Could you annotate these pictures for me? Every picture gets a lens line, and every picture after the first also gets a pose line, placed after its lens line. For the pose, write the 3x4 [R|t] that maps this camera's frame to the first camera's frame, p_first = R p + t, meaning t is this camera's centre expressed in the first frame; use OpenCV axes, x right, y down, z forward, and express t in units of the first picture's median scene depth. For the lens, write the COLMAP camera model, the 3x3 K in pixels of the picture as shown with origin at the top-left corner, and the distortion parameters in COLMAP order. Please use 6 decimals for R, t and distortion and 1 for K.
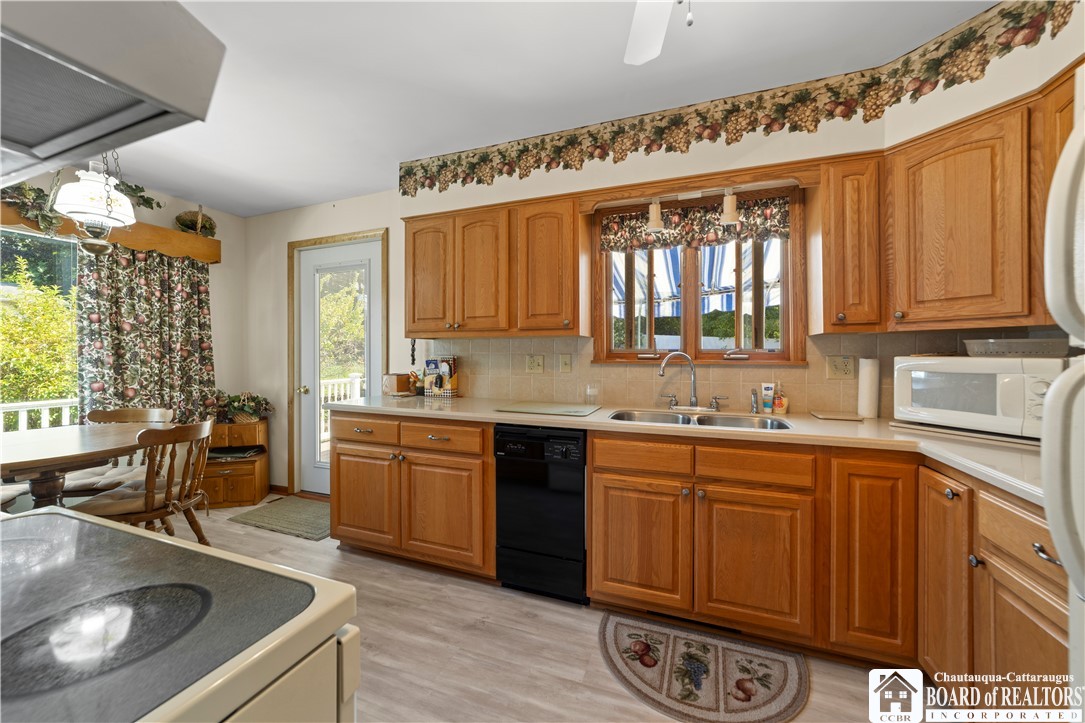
lens RADIAL K [[421.3, 0, 540.0], [0, 421.3, 354.5], [0, 0, 1]] dist [-0.016302, 0.007278]
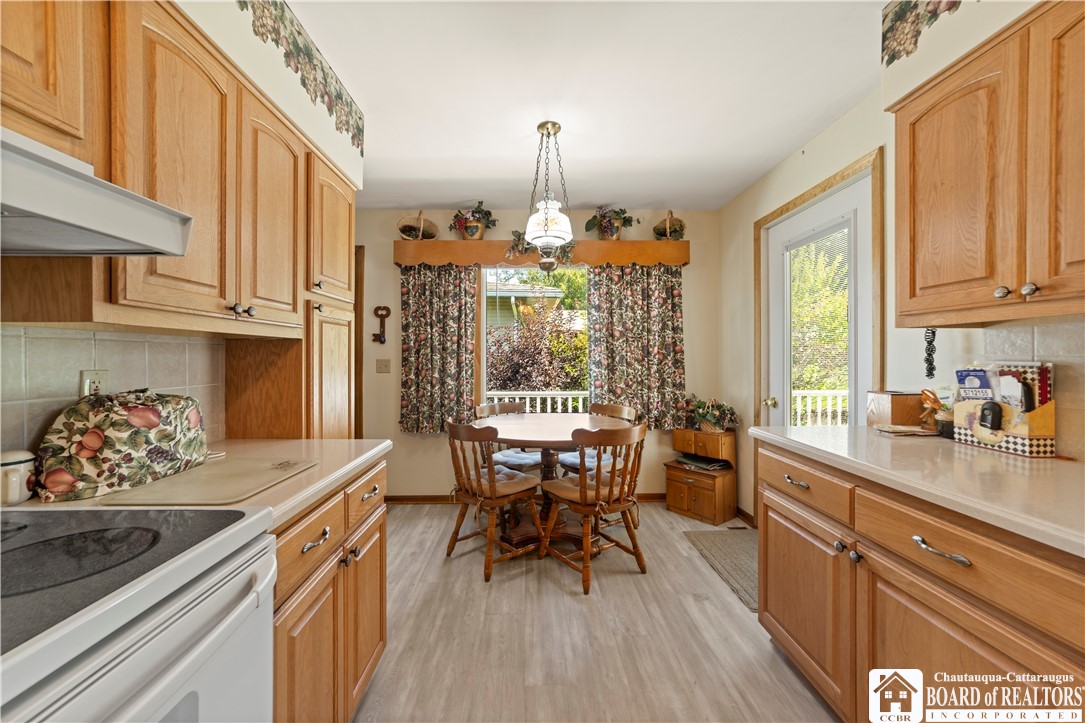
lens RADIAL K [[421.3, 0, 527.5], [0, 421.3, 358.1], [0, 0, 1]] dist [-0.016302, 0.007278]
pose [[0.366933, 0.003008, -0.930242, 0.004149], [-0.001531, 0.999995, 0.002630, -0.000992], [0.930246, 0.000459, 0.366936, 0.346339]]
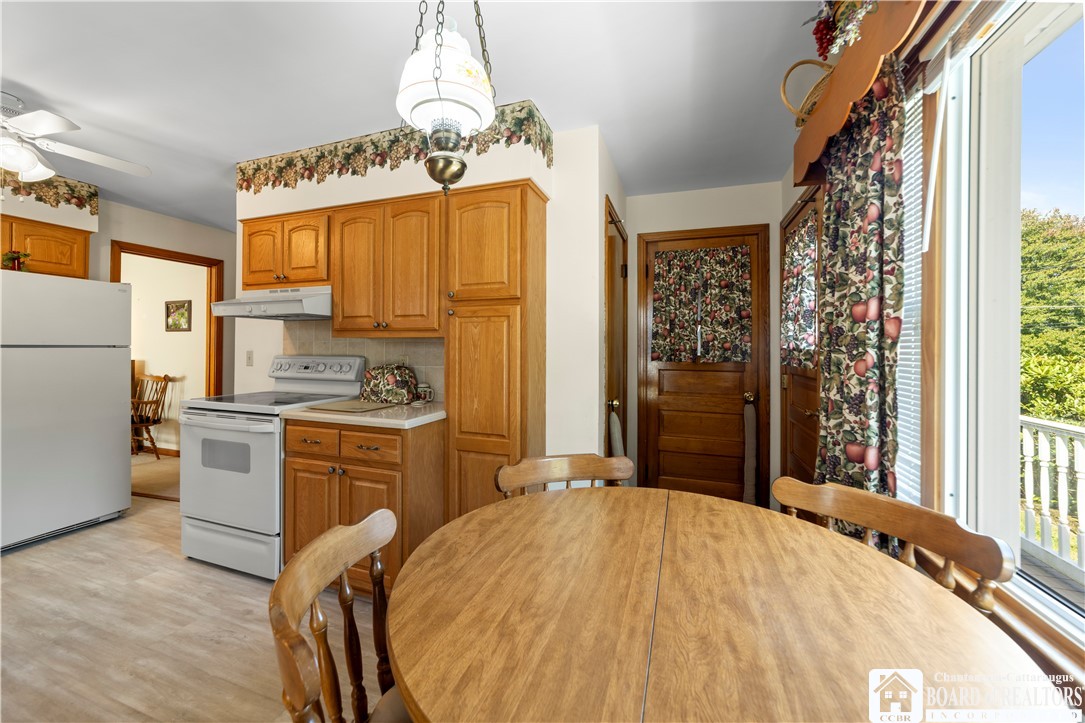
lens RADIAL K [[421.3, 0, 525.3], [0, 421.3, 345.0], [0, 0, 1]] dist [-0.016302, 0.007278]
pose [[-0.999902, -0.006911, -0.012195, -0.785145], [-0.006859, 0.999967, -0.004311, -0.007722], [0.012224, -0.004227, -0.999916, 1.058227]]
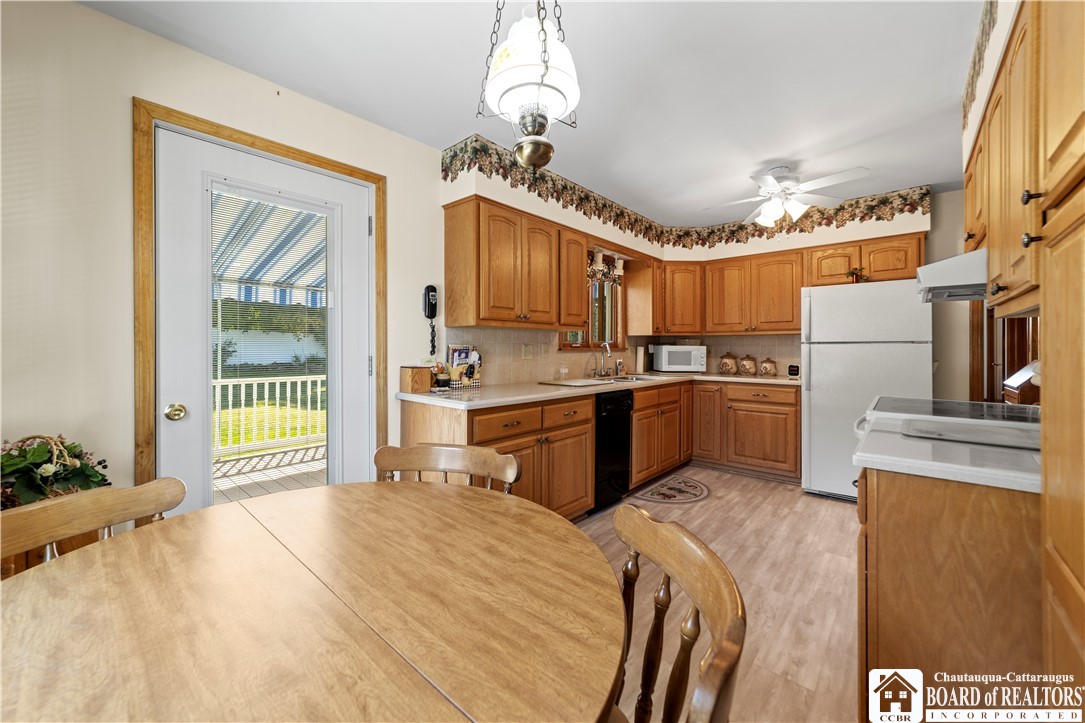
lens RADIAL K [[421.3, 0, 534.4], [0, 421.3, 347.5], [0, 0, 1]] dist [-0.016302, 0.007278]
pose [[0.348637, 0.000548, 0.937258, -1.086940], [0.002544, 0.999996, -0.001531, 0.011595], [-0.937254, 0.002918, 0.348635, 0.532296]]
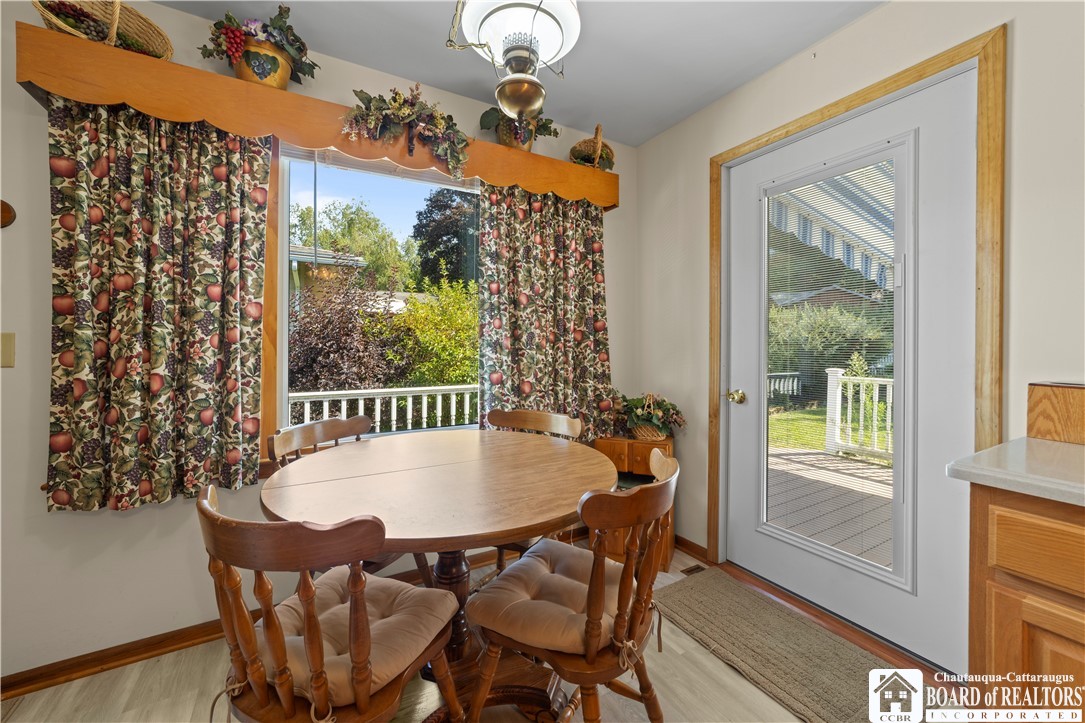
lens RADIAL K [[421.3, 0, 530.4], [0, 421.3, 345.4], [0, 0, 1]] dist [-0.016302, 0.007278]
pose [[0.771196, 0.005129, -0.636577, -0.506982], [-0.006566, 0.999978, 0.000102, 0.016322], [0.636564, 0.004101, 0.771213, 0.432465]]
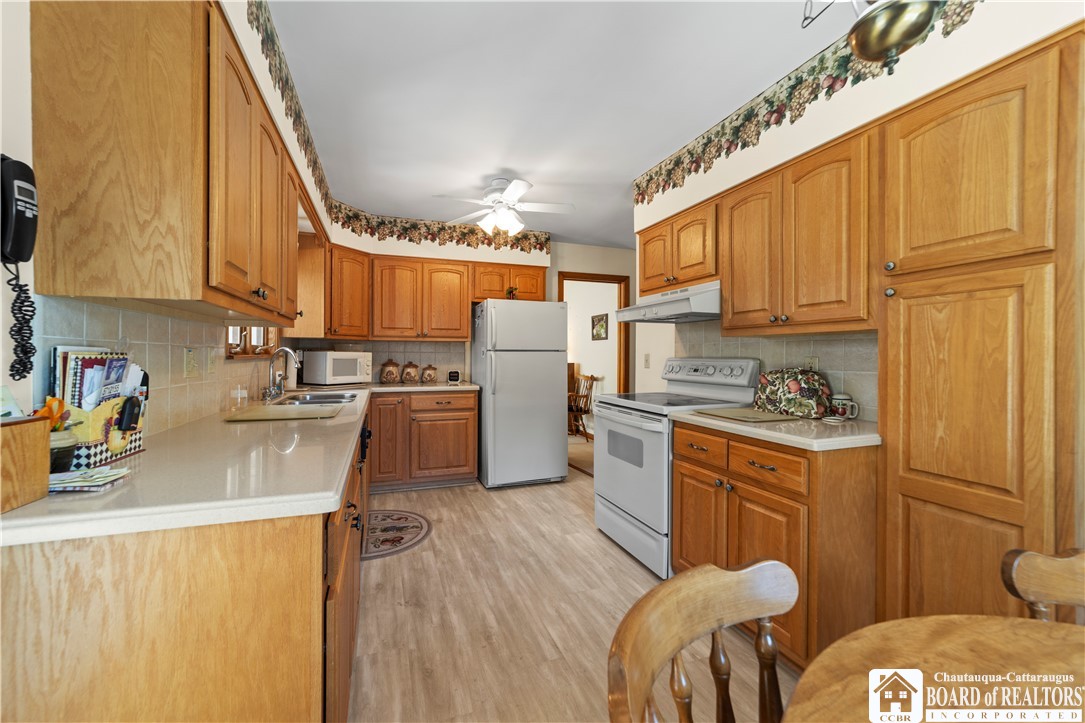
lens RADIAL K [[421.3, 0, 532.3], [0, 421.3, 356.3], [0, 0, 1]] dist [-0.016302, 0.007278]
pose [[-0.654693, -0.006659, 0.755866, -0.762028], [-0.002891, 0.999976, 0.006305, 0.008072], [-0.755890, 0.001942, -0.654696, 0.973497]]
